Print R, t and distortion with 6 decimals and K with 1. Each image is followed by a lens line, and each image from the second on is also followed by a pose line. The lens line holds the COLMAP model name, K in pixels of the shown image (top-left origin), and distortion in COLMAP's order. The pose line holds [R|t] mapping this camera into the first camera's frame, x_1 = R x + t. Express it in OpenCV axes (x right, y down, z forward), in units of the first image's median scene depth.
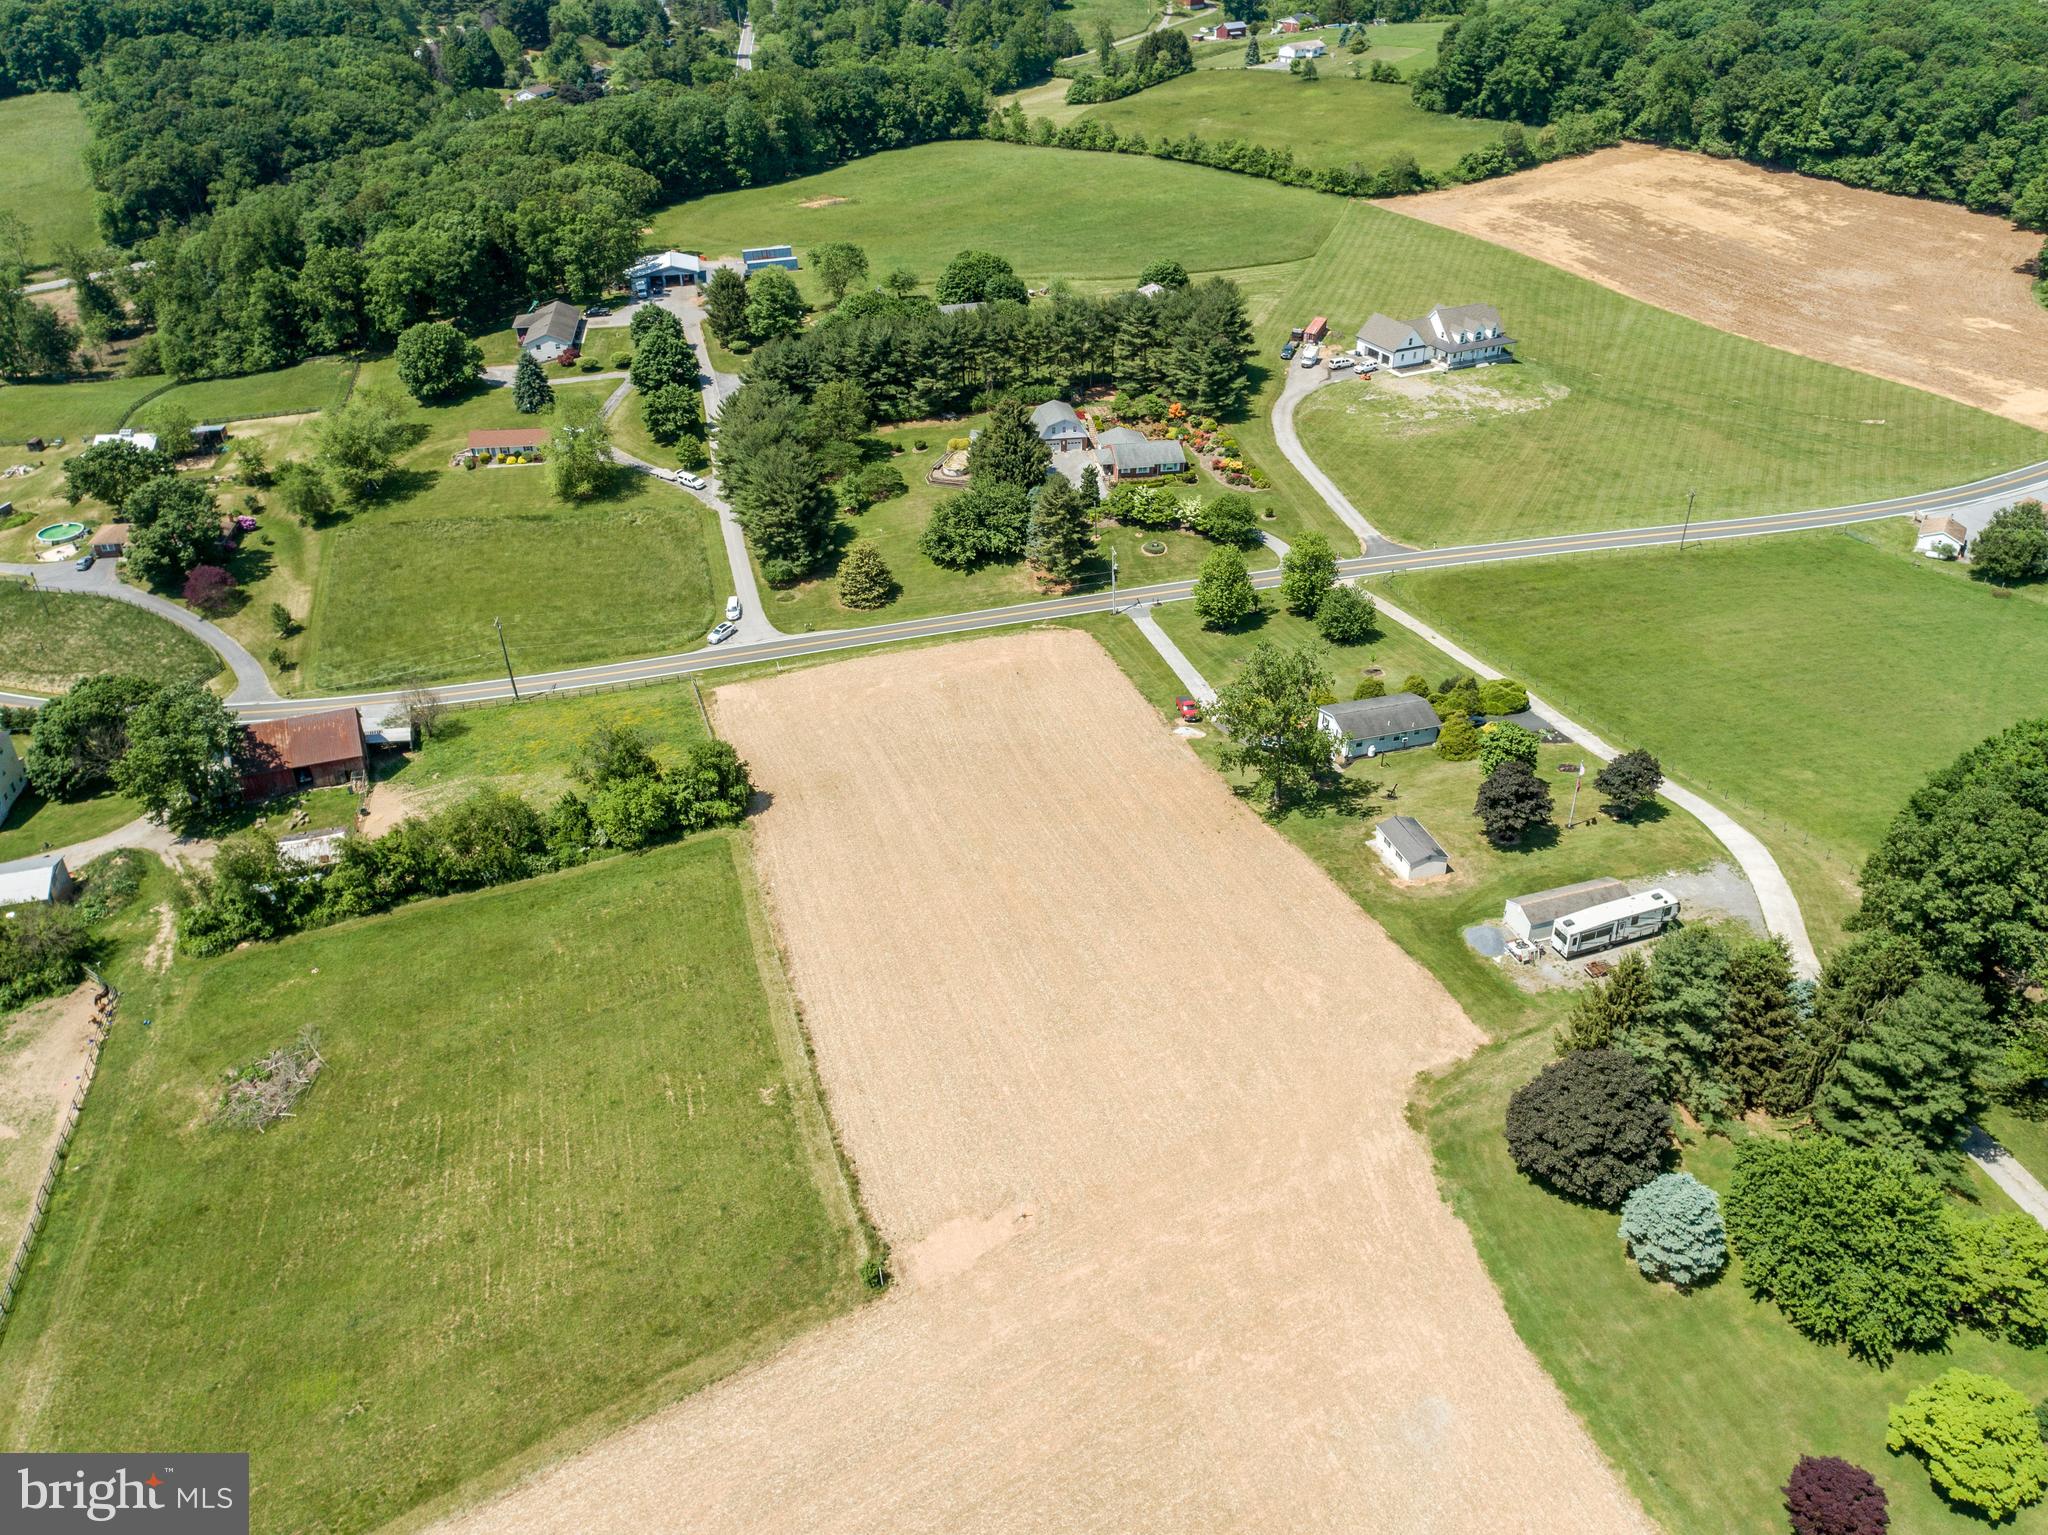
lens RADIAL K [[1558.1, 0, 1016.1], [0, 1558.1, 770.6], [0, 0, 1]] dist [-0.020724, 0.012830]
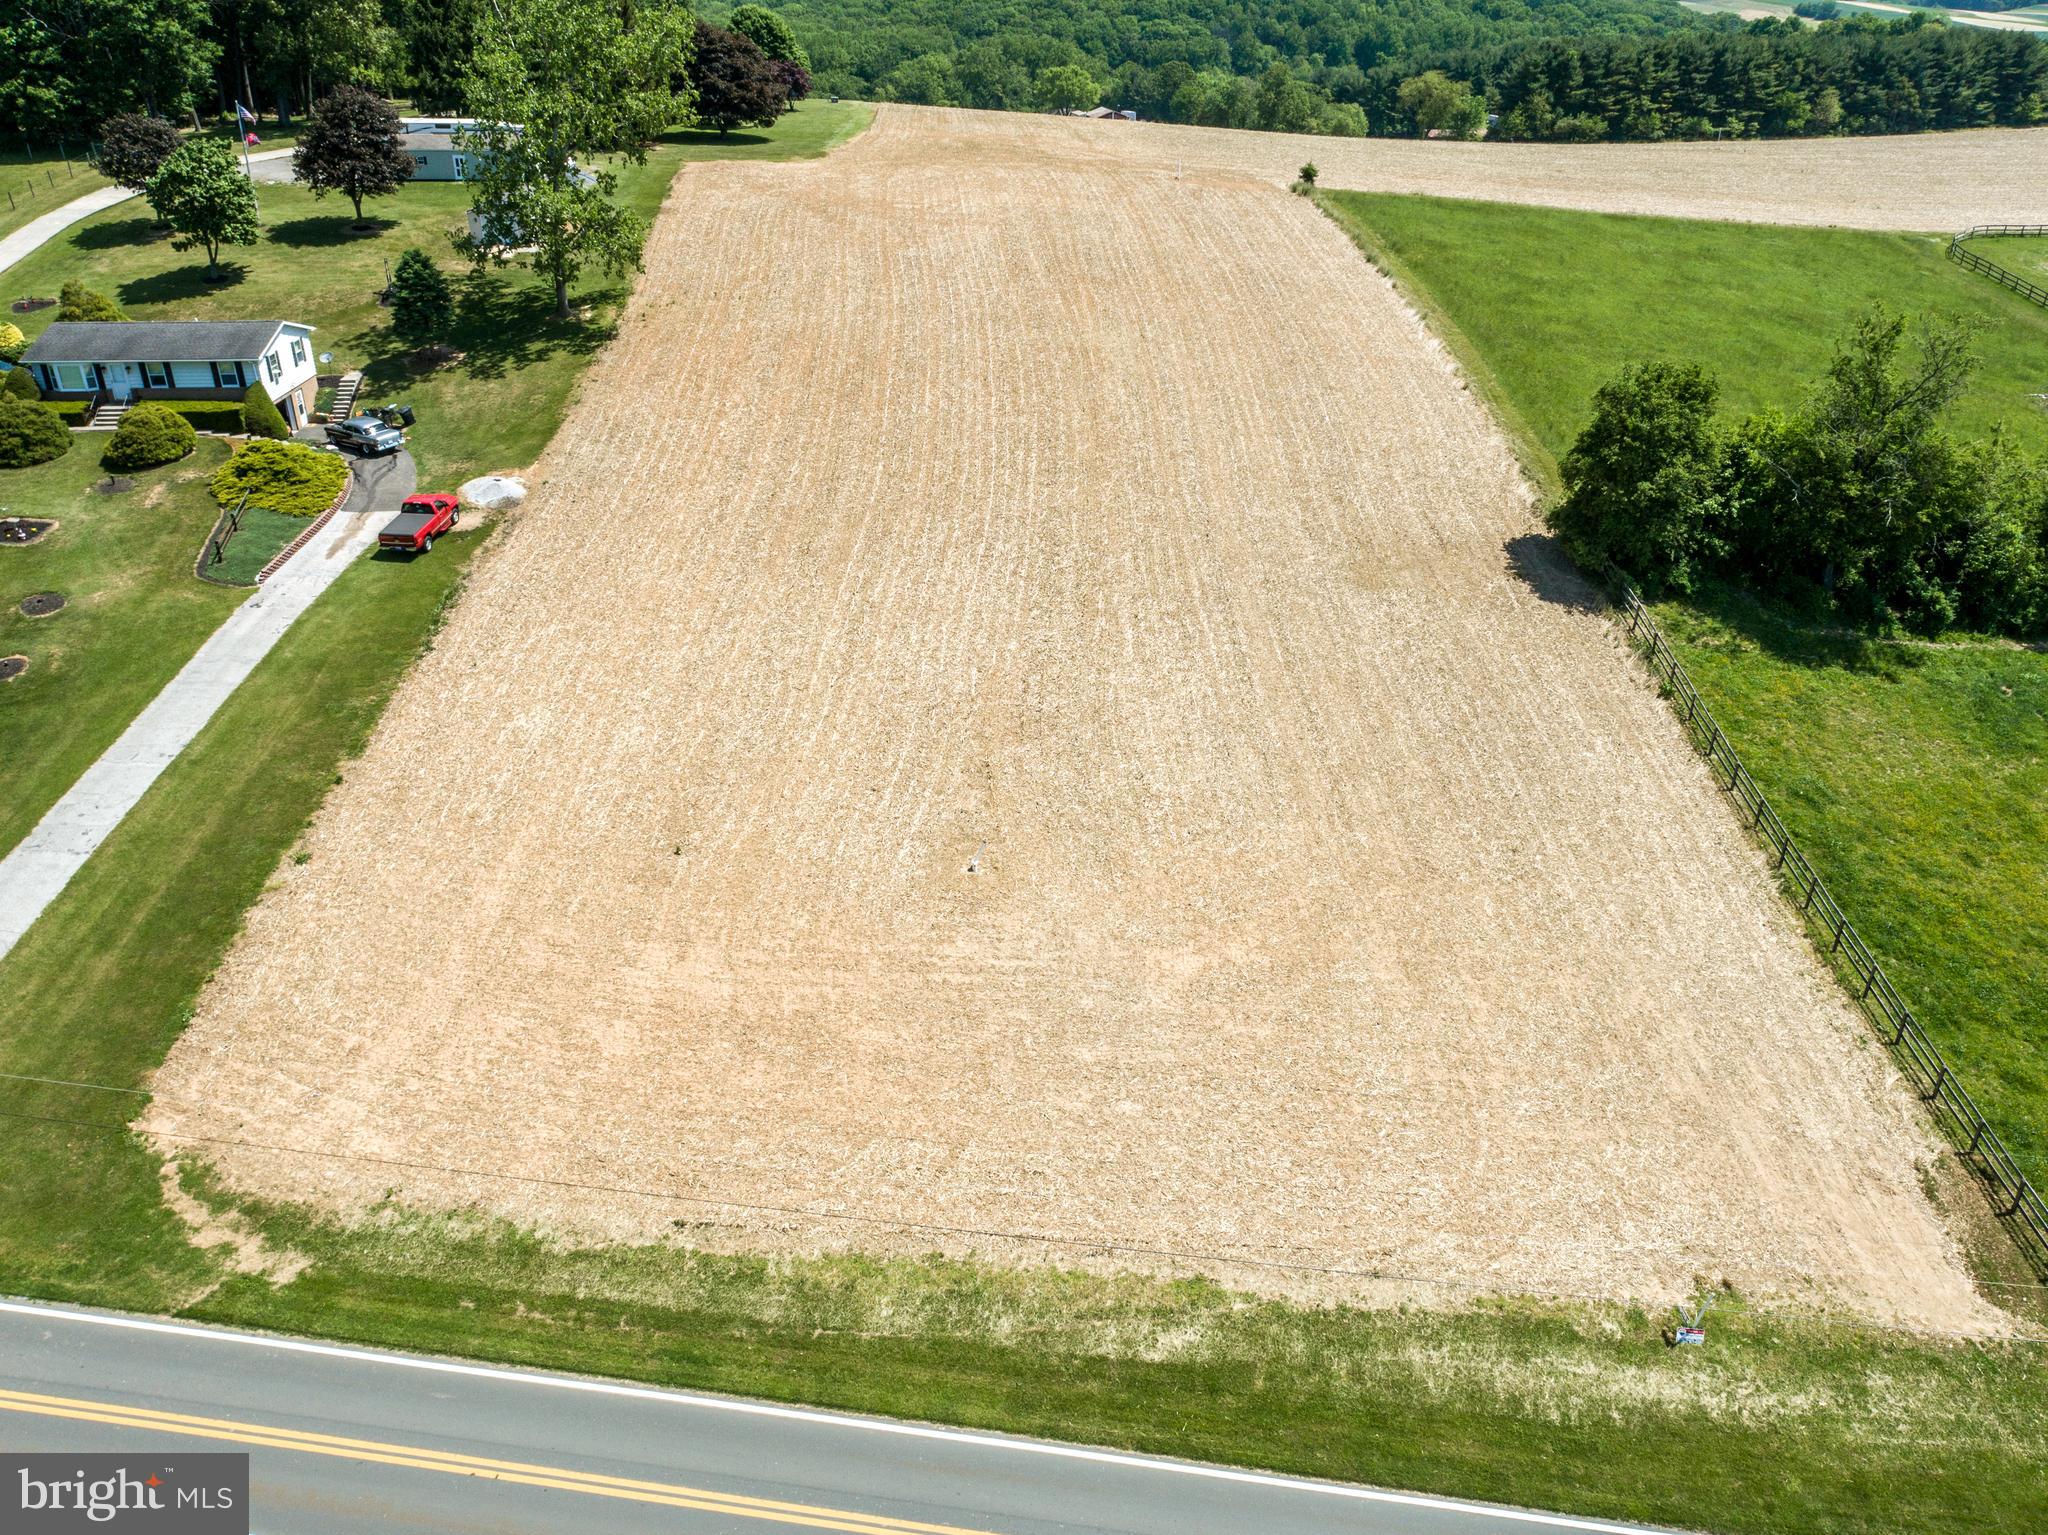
lens RADIAL K [[1559.0, 0, 1015.8], [0, 1559.0, 774.5], [0, 0, 1]] dist [-0.013000, 0.000434]
pose [[-0.964408, -0.123360, 0.233881, -0.085130], [0.142176, 0.503842, 0.852015, -0.210306], [-0.222943, 0.854942, -0.468371, 0.808826]]
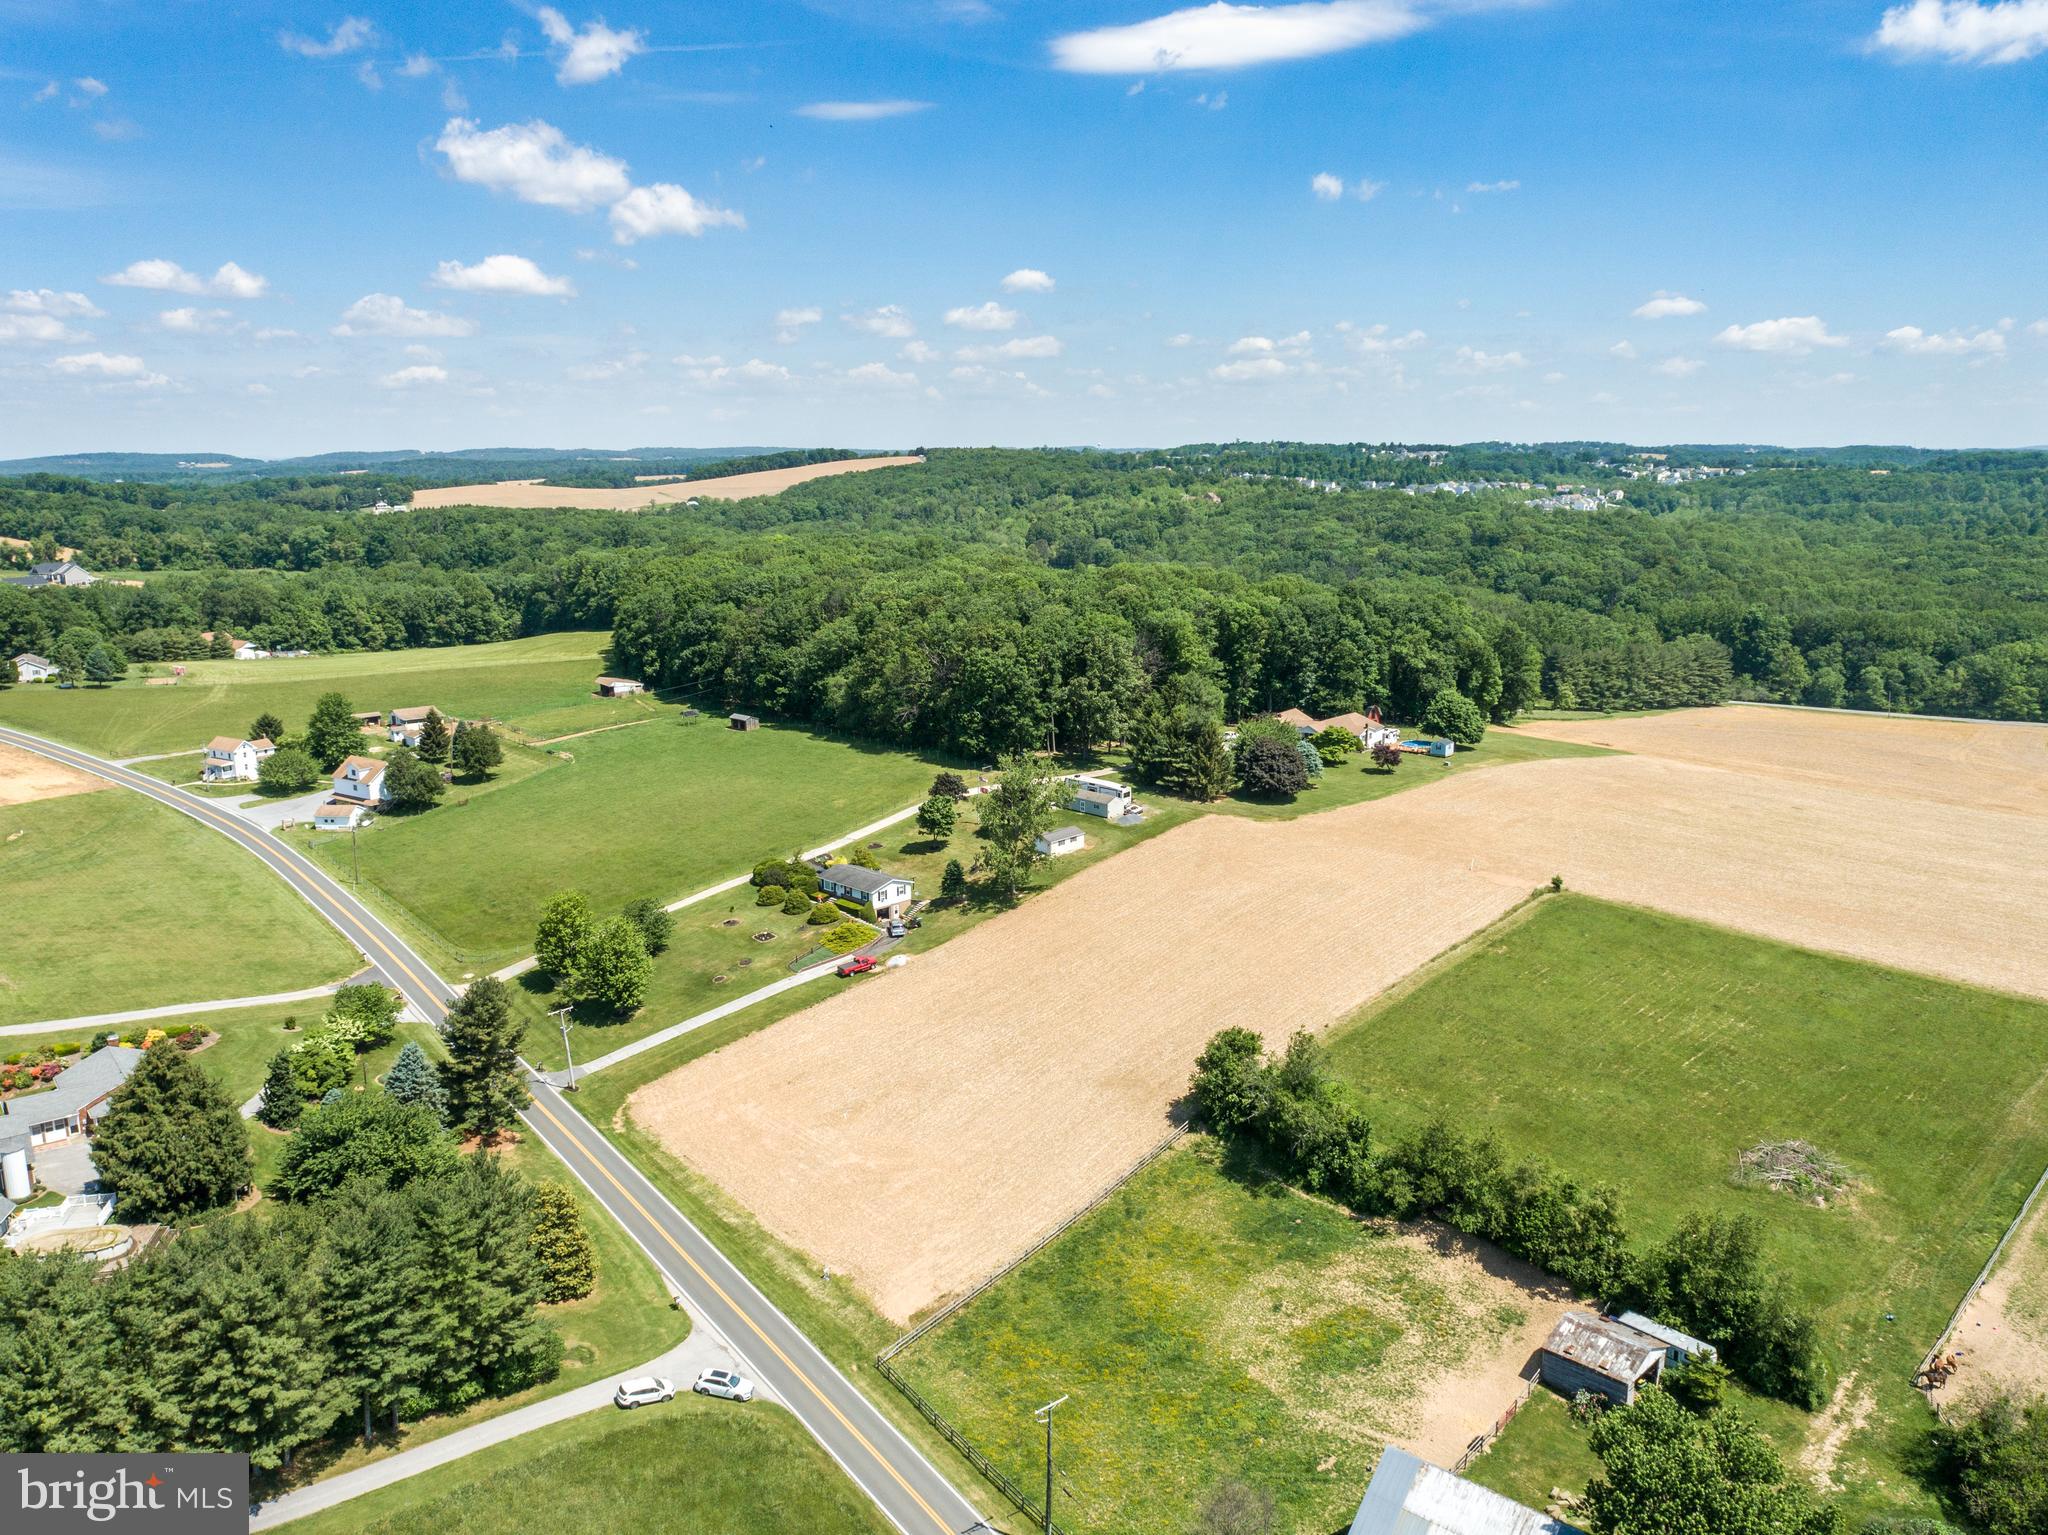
lens RADIAL K [[1558.1, 0, 1016.1], [0, 1558.1, 770.6], [0, 0, 1]] dist [-0.020724, 0.012830]
pose [[-0.475768, -0.177801, 0.861412, -0.551770], [0.478525, 0.769412, 0.423107, -0.359501], [-0.738010, 0.613508, -0.280979, 0.766721]]
